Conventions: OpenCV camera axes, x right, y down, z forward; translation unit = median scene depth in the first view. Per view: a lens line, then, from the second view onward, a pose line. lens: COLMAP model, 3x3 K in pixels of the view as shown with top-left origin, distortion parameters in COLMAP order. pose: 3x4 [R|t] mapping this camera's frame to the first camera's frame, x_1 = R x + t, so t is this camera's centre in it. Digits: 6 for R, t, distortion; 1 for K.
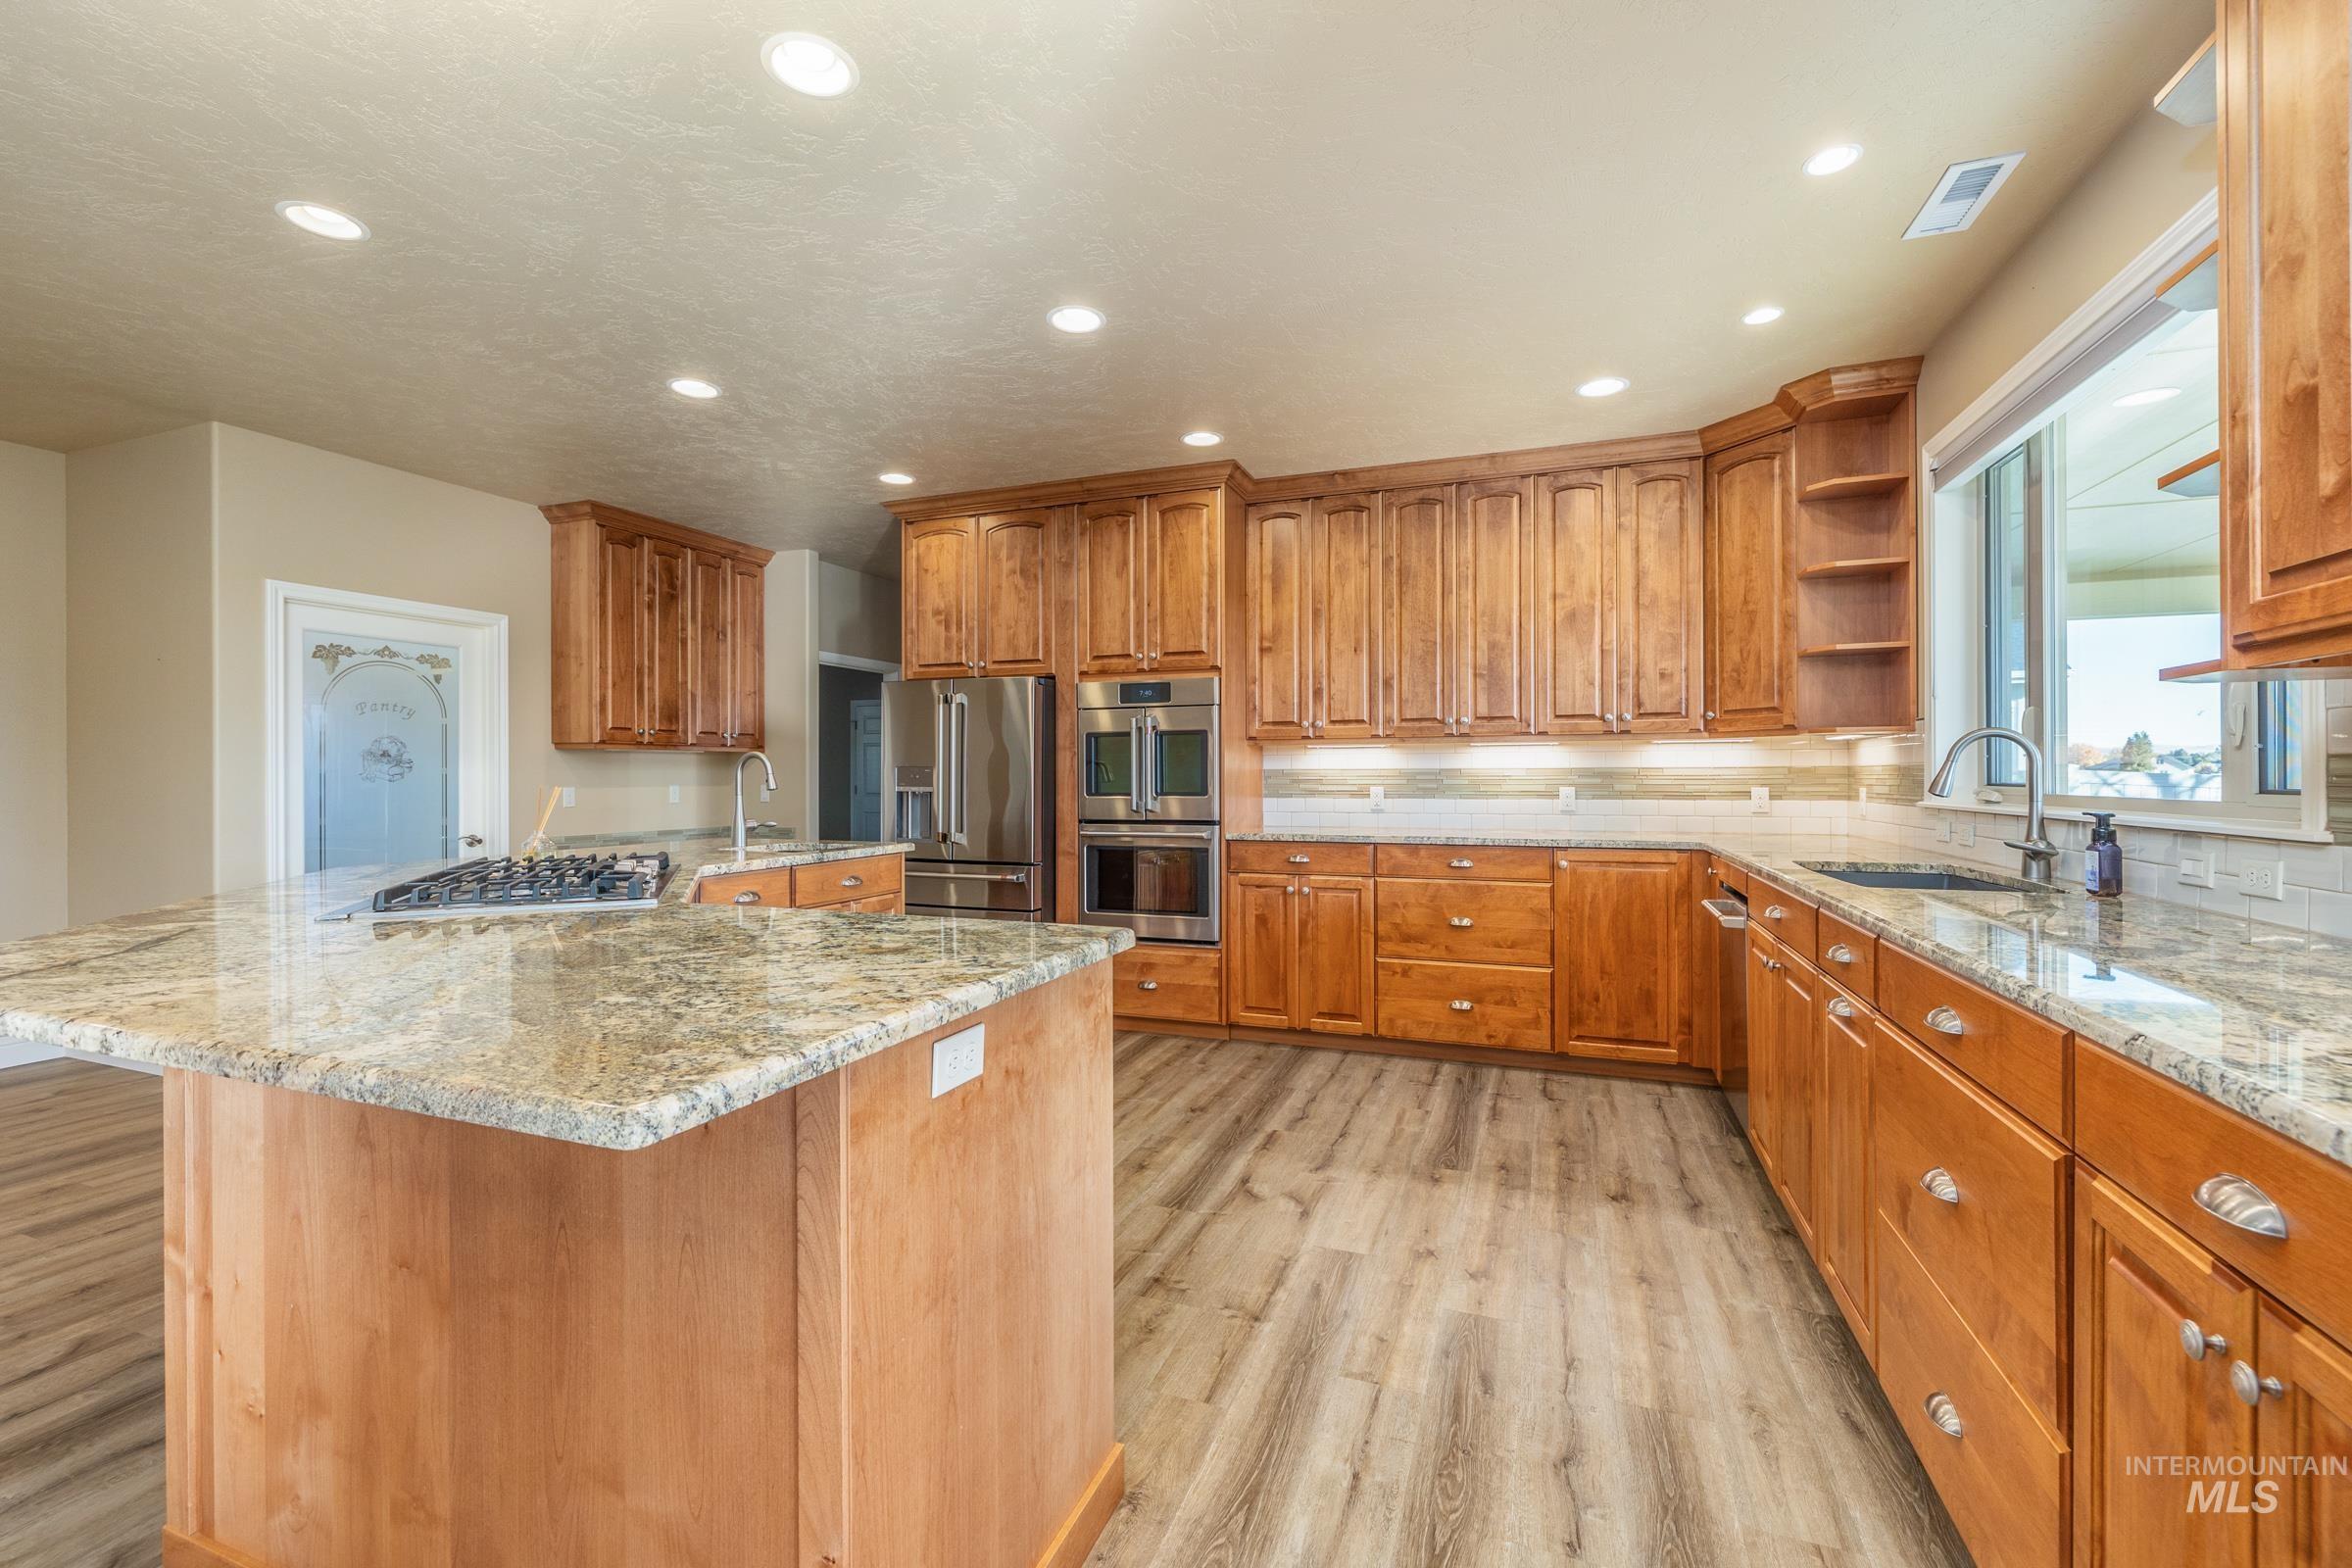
lens RADIAL K [[974.0, 0, 1176.0], [0, 974.0, 784.0], [0, 0, 1]] dist [0.000122, 0.000013]
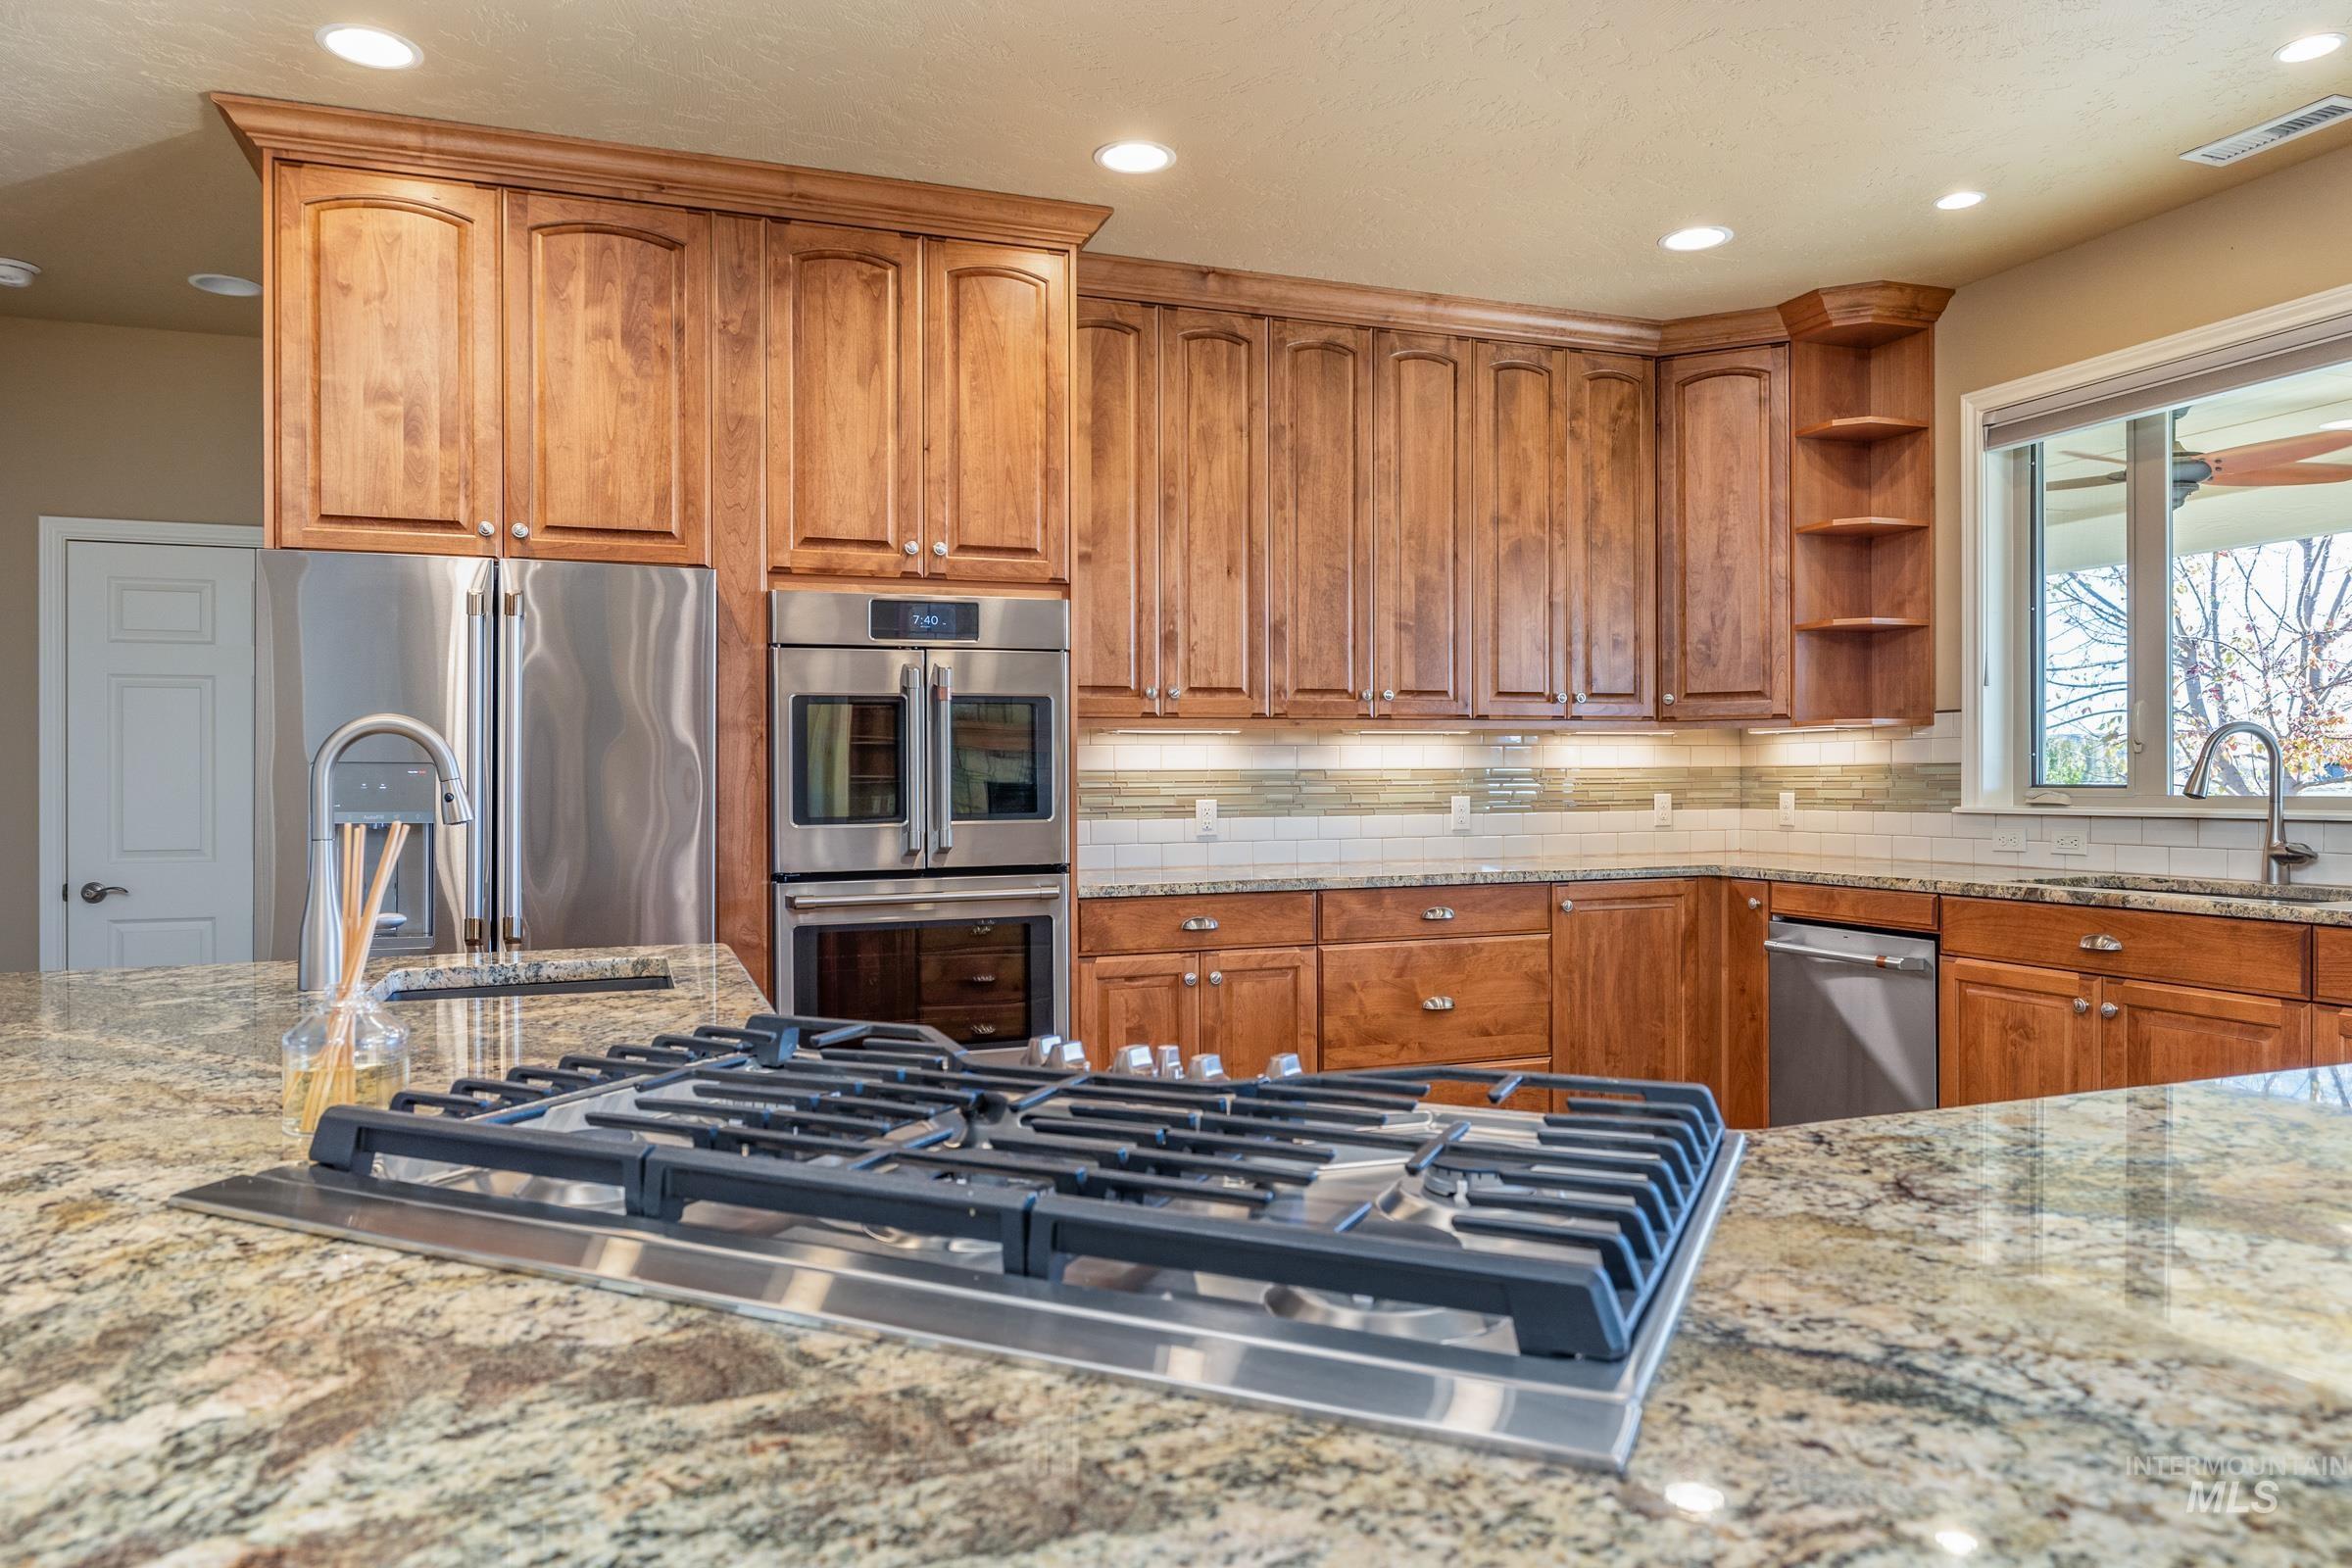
lens RADIAL K [[1539.7, 0, 1176.0], [0, 1539.7, 784.0], [0, 0, 1]] dist [-0.000389, -0.000194]
pose [[0.750906, -0.005253, 0.660388, -0.477585], [0.009998, 0.999944, -0.003415, -0.003463], [-0.660333, 0.009167, 0.750917, 0.312824]]
